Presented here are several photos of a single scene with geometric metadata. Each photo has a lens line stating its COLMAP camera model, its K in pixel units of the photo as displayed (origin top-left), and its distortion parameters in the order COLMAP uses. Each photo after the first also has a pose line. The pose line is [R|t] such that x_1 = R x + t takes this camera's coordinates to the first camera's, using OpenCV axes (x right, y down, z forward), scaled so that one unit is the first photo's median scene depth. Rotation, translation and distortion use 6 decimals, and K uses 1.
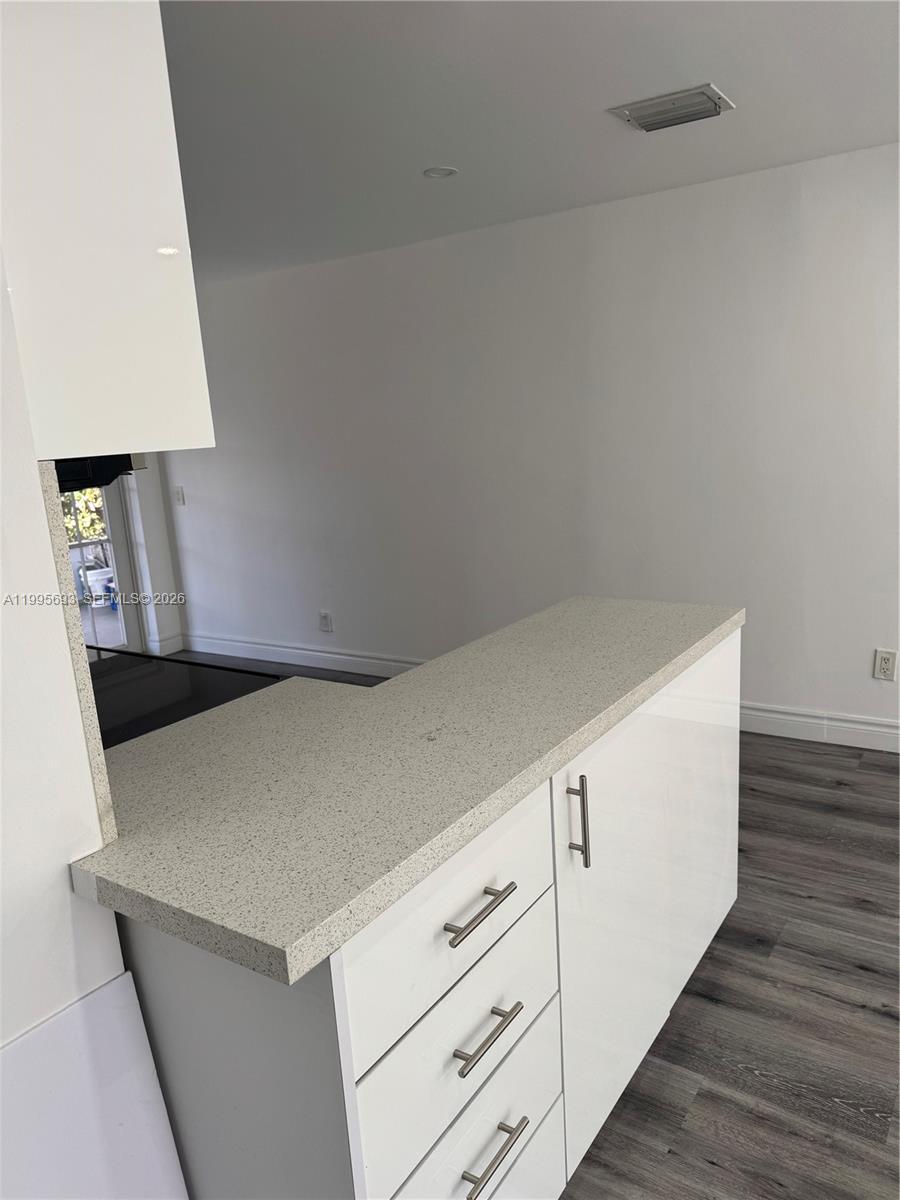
lens RADIAL K [[852.9, 0, 444.5], [0, 852.9, 600.5], [0, 0, 1]] dist [0.041952, -0.038733]
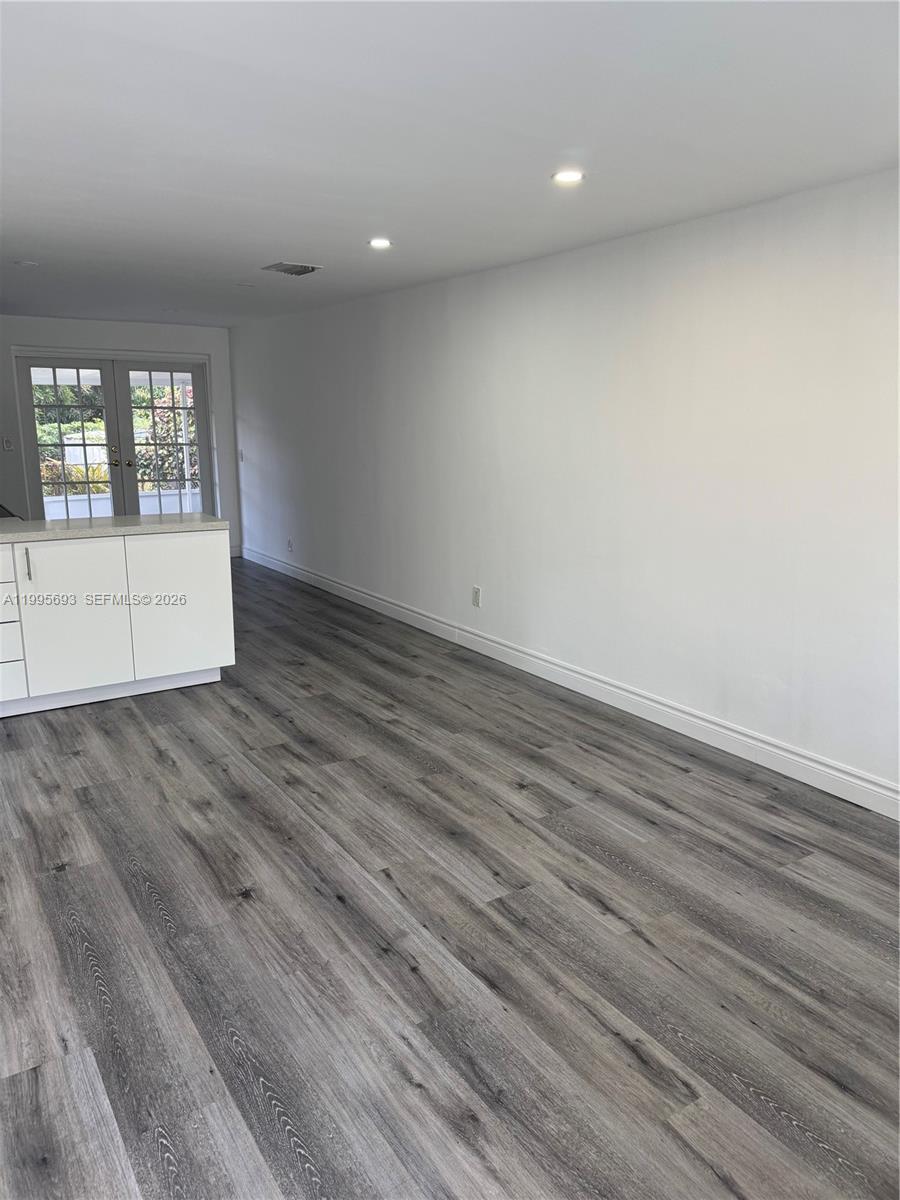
lens RADIAL K [[852.9, 0, 449.1], [0, 852.9, 600.0], [0, 0, 1]] dist [0.041952, -0.038733]
pose [[0.926822, 0.153787, -0.342564, 1.065550], [-0.145199, 0.988100, 0.050744, 0.011603], [0.346292, 0.002710, 0.938123, -0.523928]]
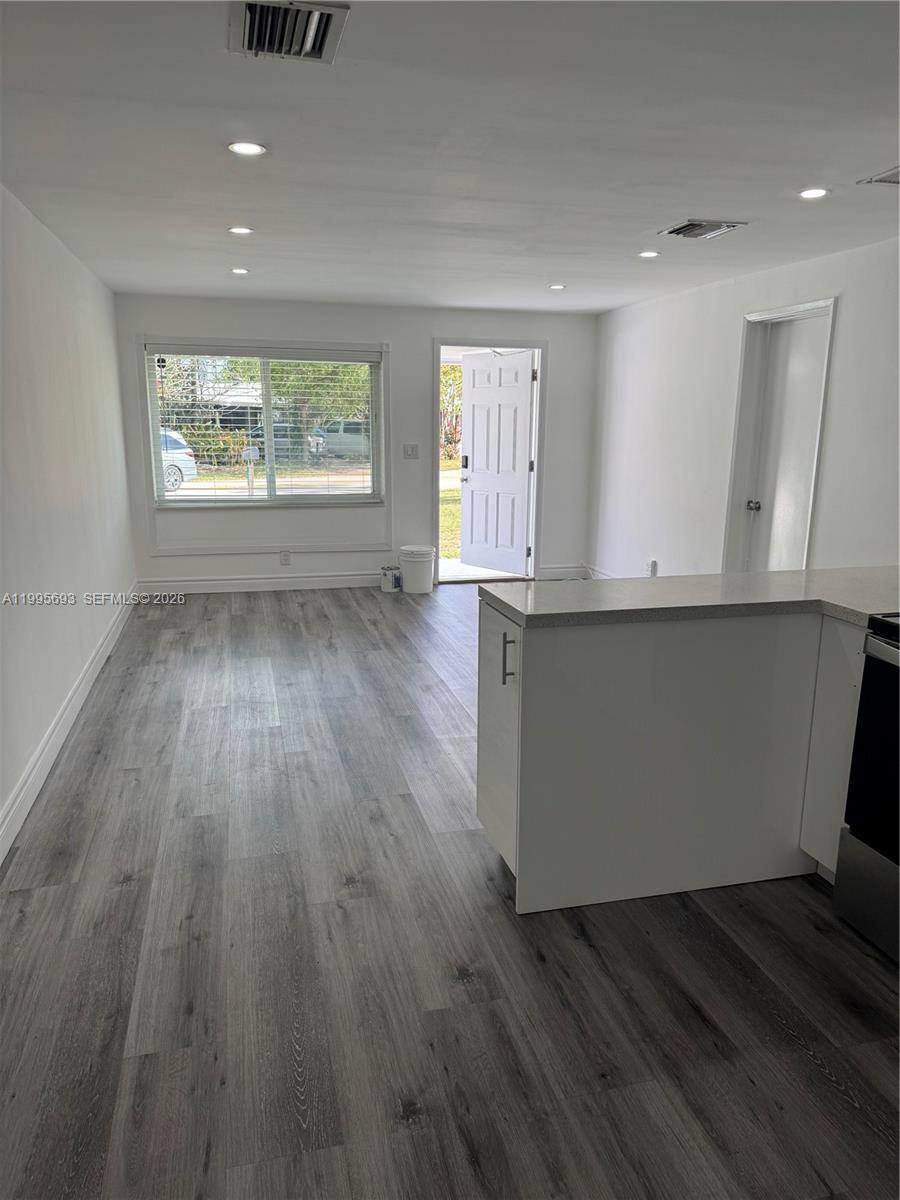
lens RADIAL K [[852.9, 0, 453.0], [0, 852.9, 603.9], [0, 0, 1]] dist [0.041952, -0.038733]
pose [[-0.758015, -0.069452, 0.648529, -0.296057], [0.181425, 0.932623, 0.311929, -0.235695], [-0.626497, 0.354106, -0.694342, 1.276313]]
